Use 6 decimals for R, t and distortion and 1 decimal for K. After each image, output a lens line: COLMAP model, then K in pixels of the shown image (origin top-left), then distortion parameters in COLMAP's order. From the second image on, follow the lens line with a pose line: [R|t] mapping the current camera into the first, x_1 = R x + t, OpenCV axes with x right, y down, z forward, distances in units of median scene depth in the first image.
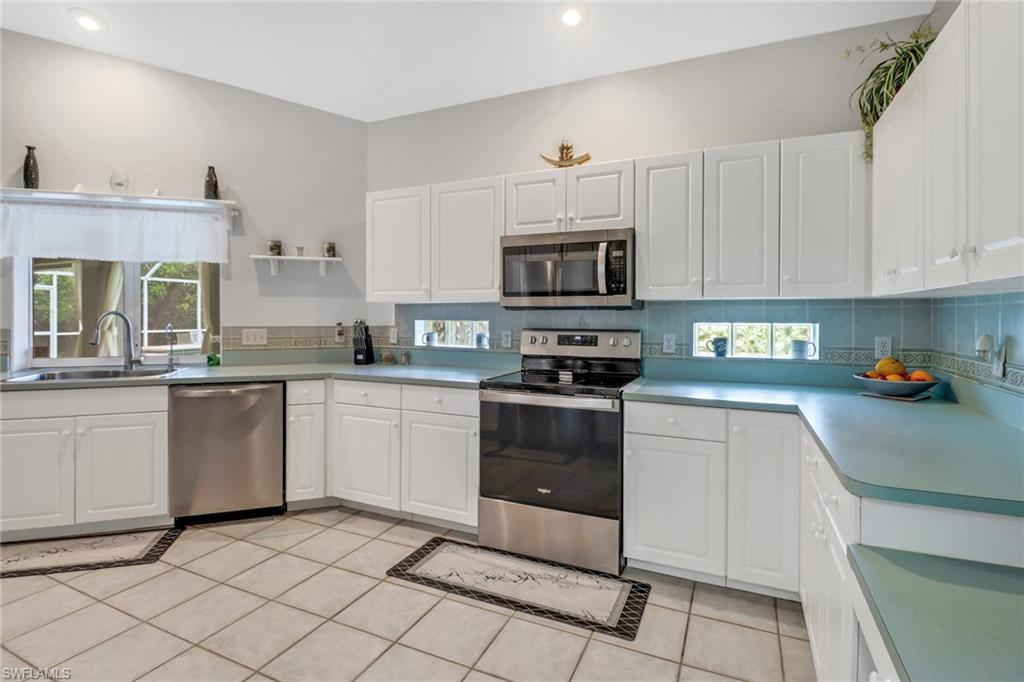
lens RADIAL K [[497.6, 0, 512.1], [0, 497.6, 314.1], [0, 0, 1]] dist [-0.002240, -0.000356]
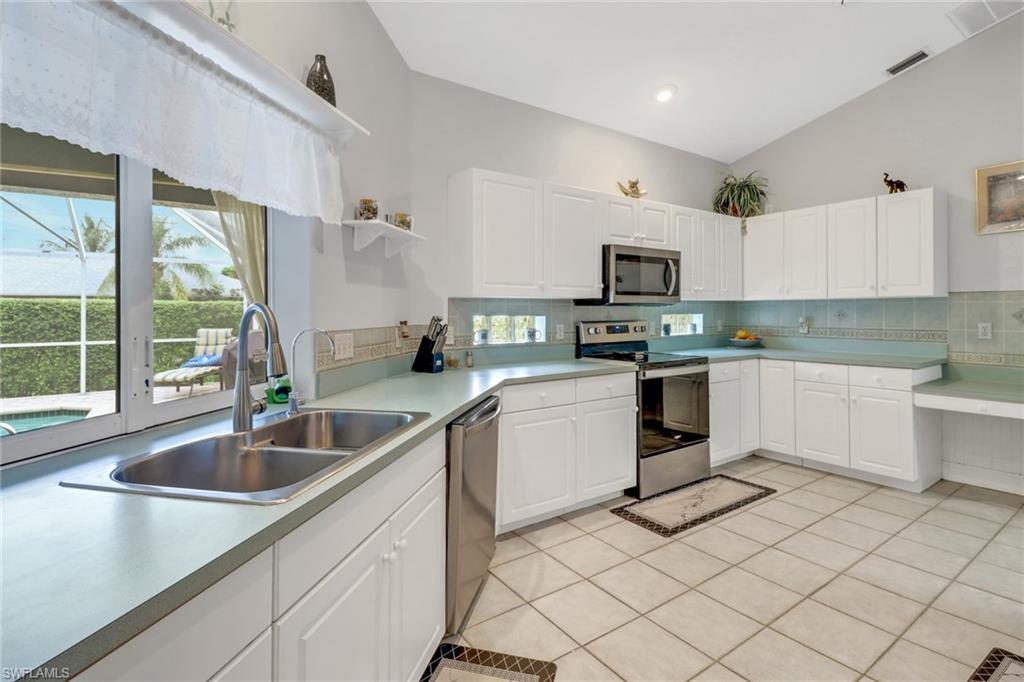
lens RADIAL K [[495.6, 0, 509.7], [0, 495.6, 309.6], [0, 0, 1]] dist [0.000663, -0.008793]
pose [[0.506015, -0.002166, 0.862522, -1.183281], [0.004552, 0.999990, -0.000159, -0.000051], [-0.862513, 0.004007, 0.506020, 0.614871]]
